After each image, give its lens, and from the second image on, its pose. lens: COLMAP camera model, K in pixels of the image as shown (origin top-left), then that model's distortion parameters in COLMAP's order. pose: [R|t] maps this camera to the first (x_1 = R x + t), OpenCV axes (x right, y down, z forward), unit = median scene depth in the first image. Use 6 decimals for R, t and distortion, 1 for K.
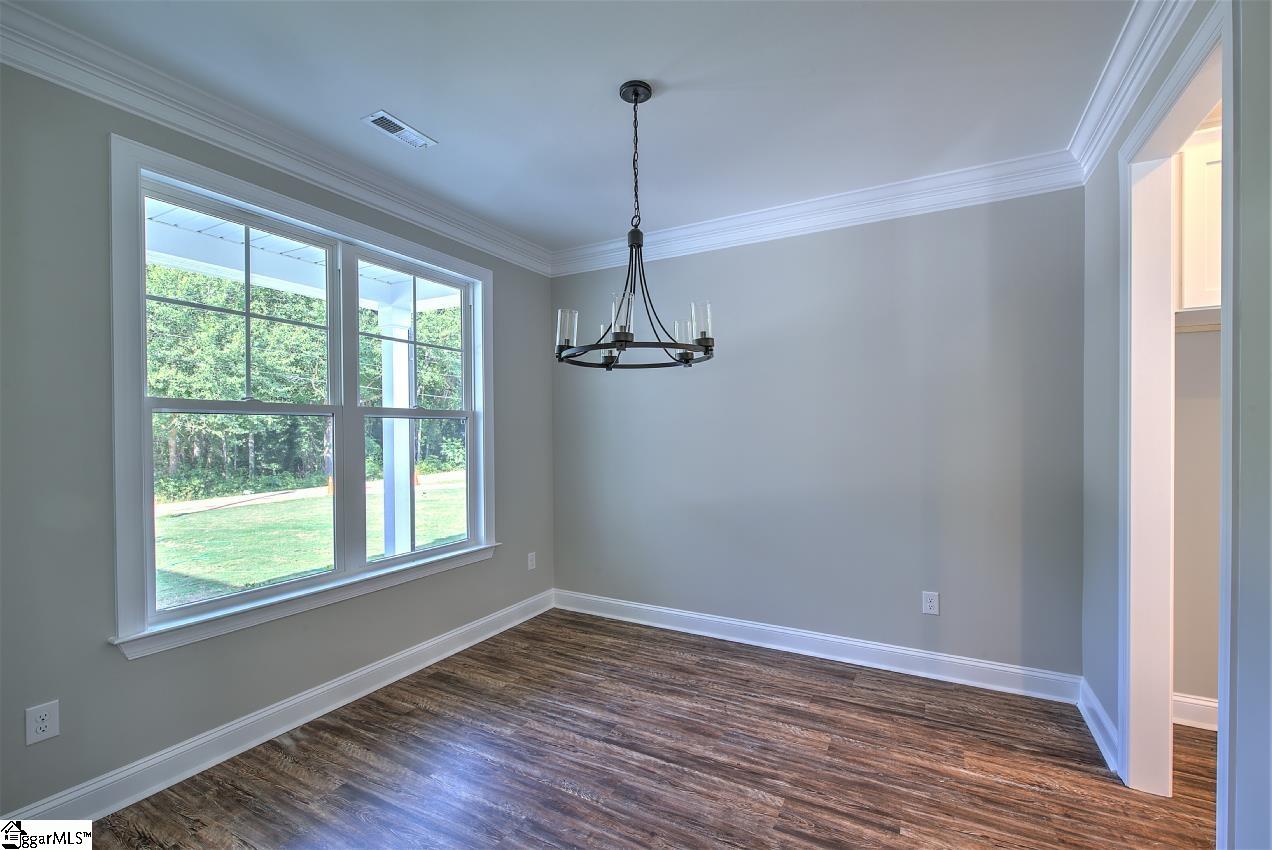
lens RADIAL K [[542.7, 0, 643.2], [0, 542.7, 436.5], [0, 0, 1]] dist [0.000866, -0.000860]
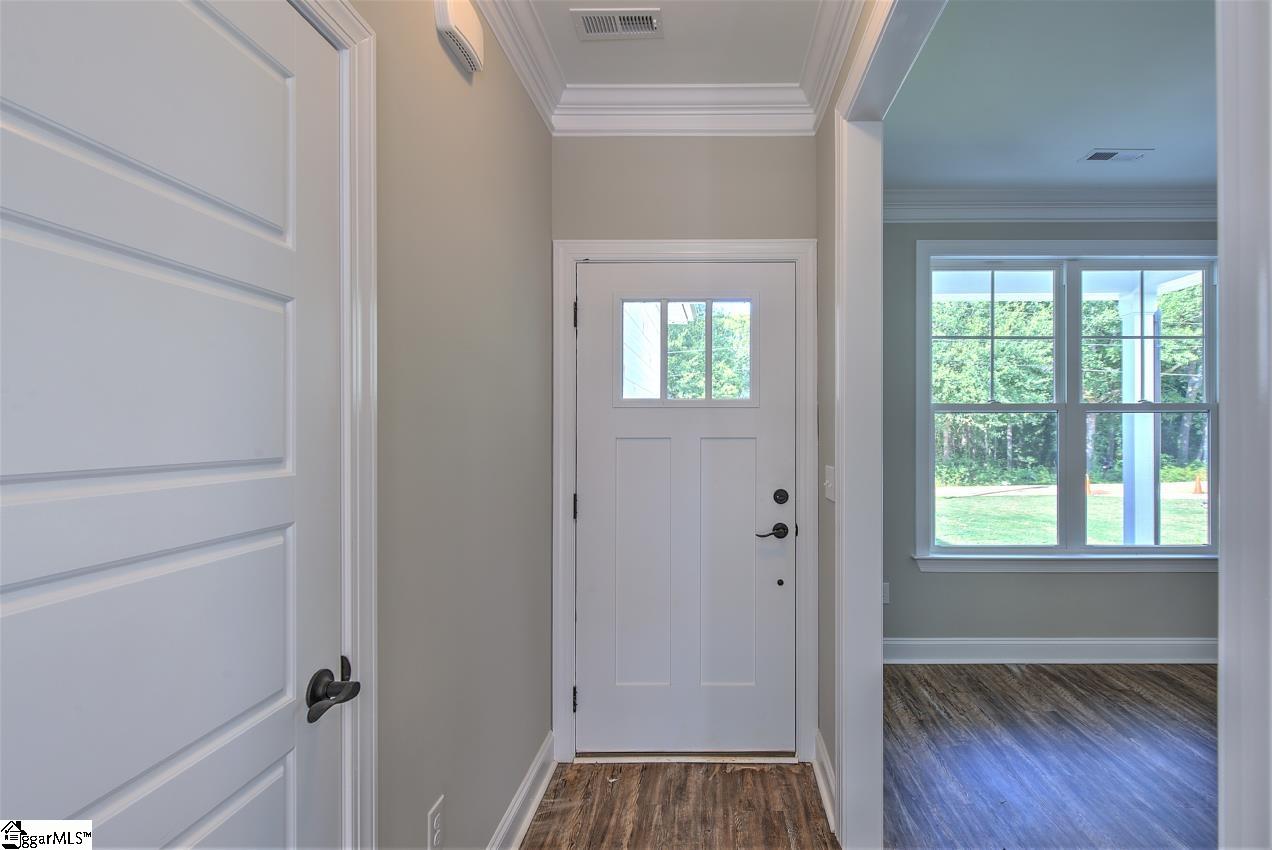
lens RADIAL K [[610.1, 0, 713.0], [0, 610.1, 426.2], [0, 0, 1]] dist [-0.000594, -0.001442]
pose [[0.471576, 0.005969, -0.881805, 0.176373], [-0.011172, 0.999937, 0.000794, -0.001032], [0.881755, 0.009477, 0.471613, -0.201014]]
